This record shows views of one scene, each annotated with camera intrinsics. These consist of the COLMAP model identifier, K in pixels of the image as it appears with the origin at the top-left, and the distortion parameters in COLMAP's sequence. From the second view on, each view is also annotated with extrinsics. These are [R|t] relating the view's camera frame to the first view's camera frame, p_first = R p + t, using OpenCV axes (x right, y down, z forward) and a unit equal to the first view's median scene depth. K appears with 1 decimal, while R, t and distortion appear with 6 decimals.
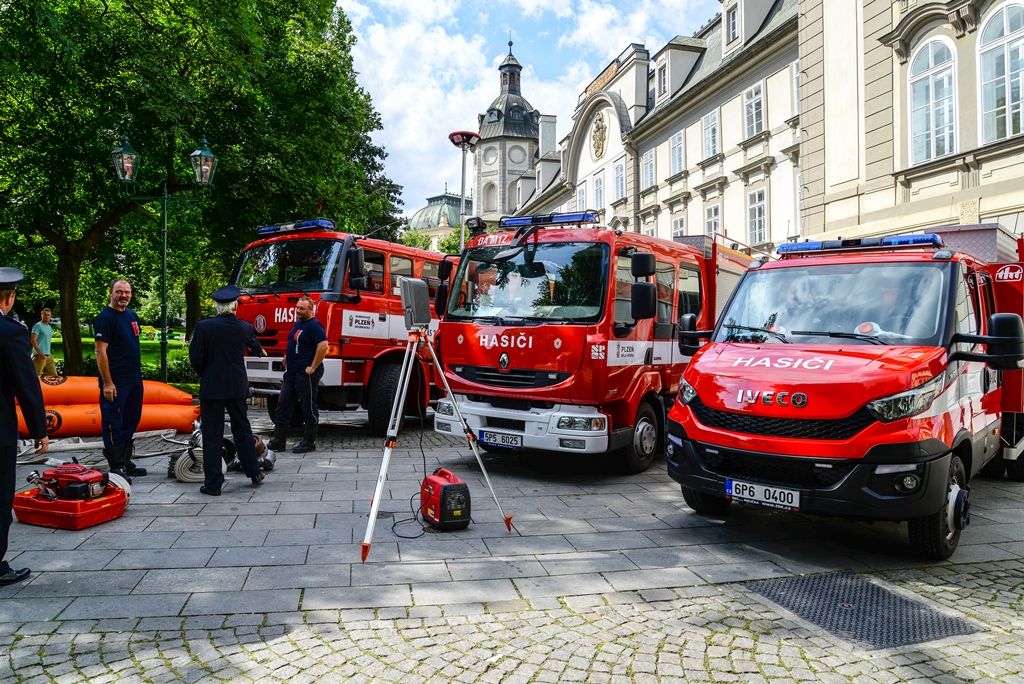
lens RADIAL K [[698.6, 0, 512.0], [0, 698.6, 342.0], [0, 0, 1]] dist [-0.068820, 0.007253]
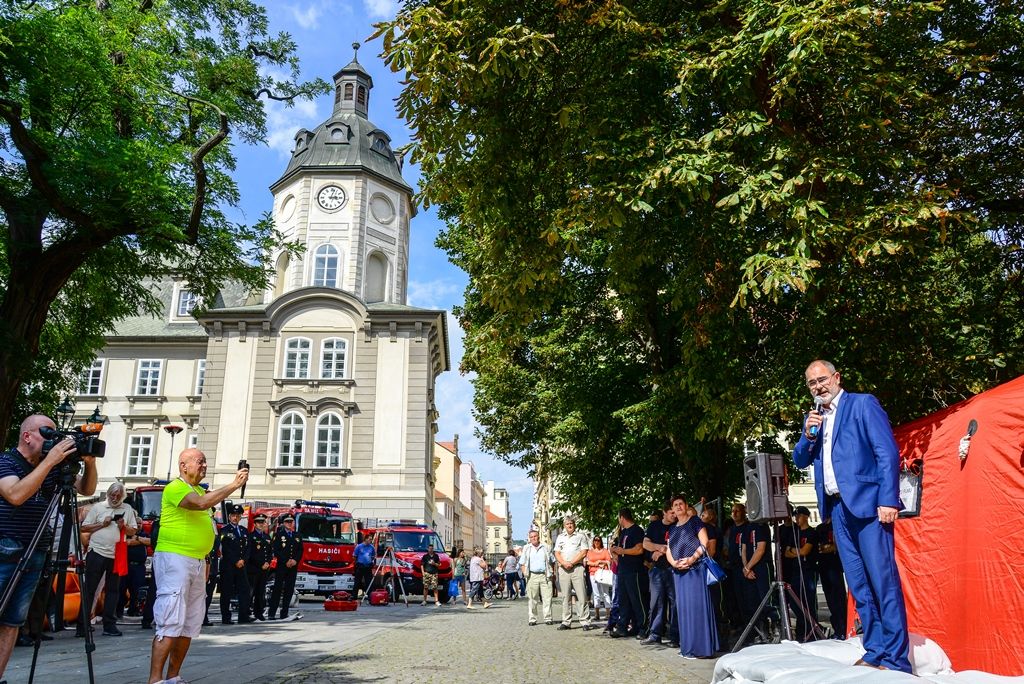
lens RADIAL K [[724.5, 0, 512.0], [0, 724.5, 342.0], [0, 0, 1]] dist [-0.074849, 0.008356]
pose [[0.204242, 0.279902, 0.938051, -1.448739], [0.009625, 0.957630, -0.287840, 0.015687], [-0.978873, 0.067817, 0.192894, -0.165110]]
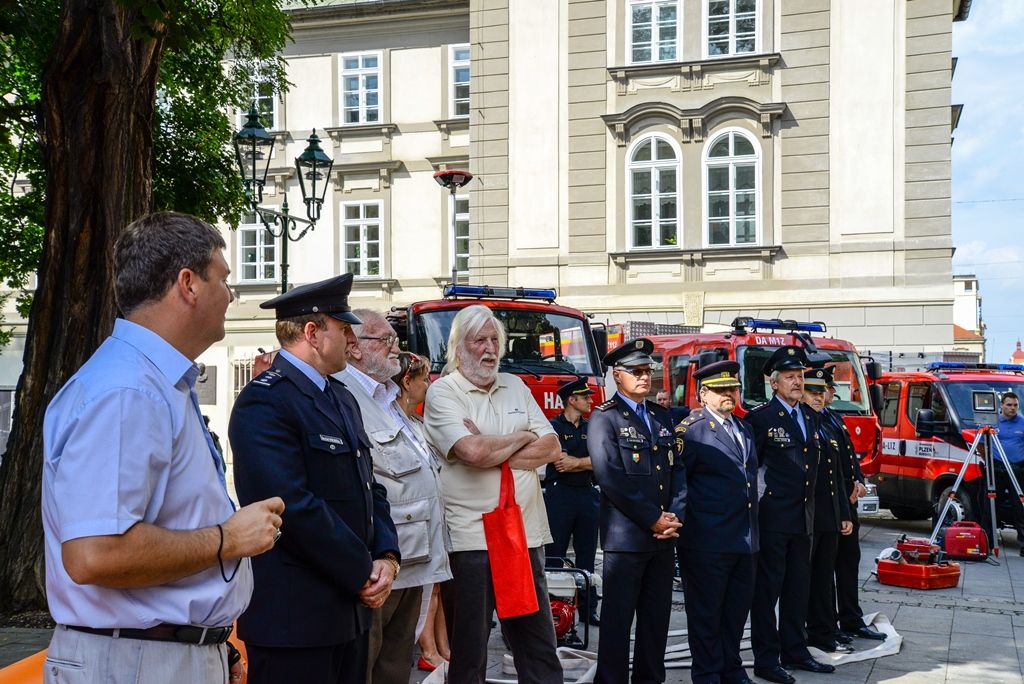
lens RADIAL K [[1280.4, 0, 512.0], [0, 1280.4, 342.0], [0, 0, 1]] dist [0.198654, 0.020827]
pose [[0.515450, 0.037806, 0.856085, -1.183785], [0.004370, 0.998897, -0.046744, -0.025285], [-0.856909, 0.027835, 0.514716, 0.143509]]
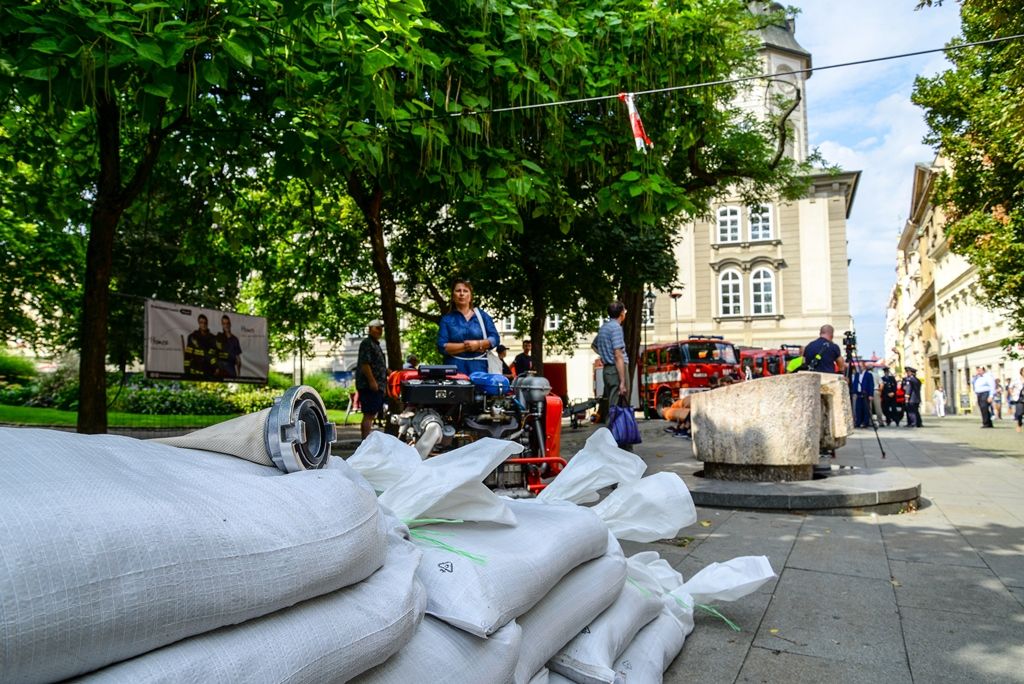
lens RADIAL K [[698.6, 0, 512.0], [0, 698.6, 342.0], [0, 0, 1]] dist [-0.068820, 0.007253]
pose [[0.613537, 0.047633, 0.788228, -1.996672], [0.004038, 0.997977, -0.063451, 0.007809], [-0.789656, 0.042112, 0.612103, 0.005971]]
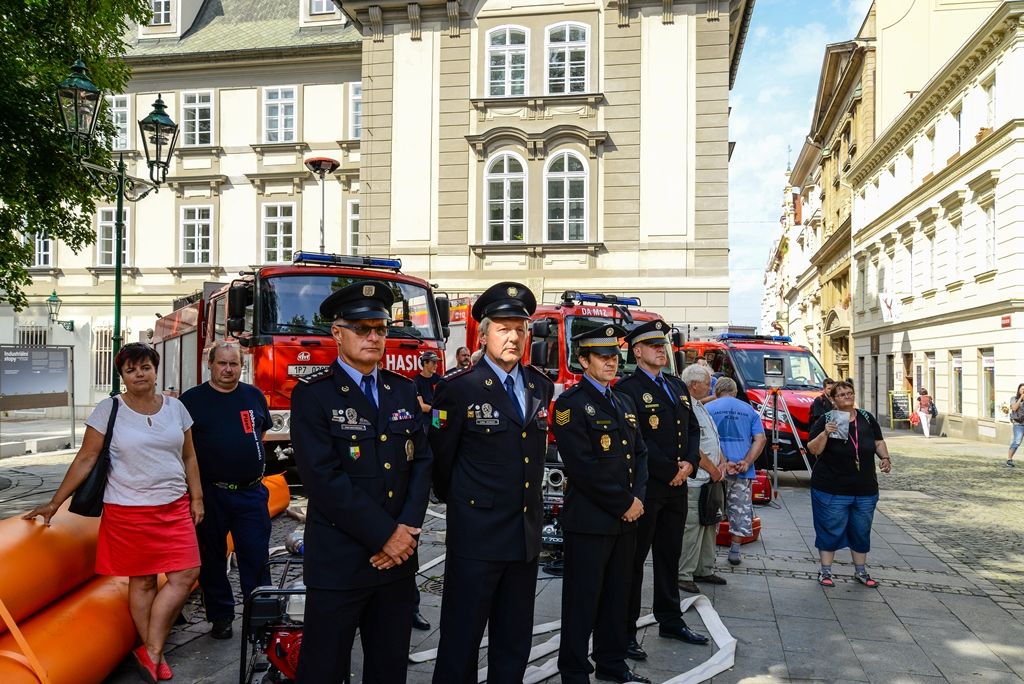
lens RADIAL K [[867.8, 0, 512.0], [0, 867.8, 342.0], [0, 0, 1]] dist [-0.001239, -0.000633]
pose [[0.422551, 0.025326, 0.905985, -0.903536], [-0.007858, 0.999674, -0.024280, -0.026715], [-0.906305, 0.003140, 0.422613, 0.245203]]
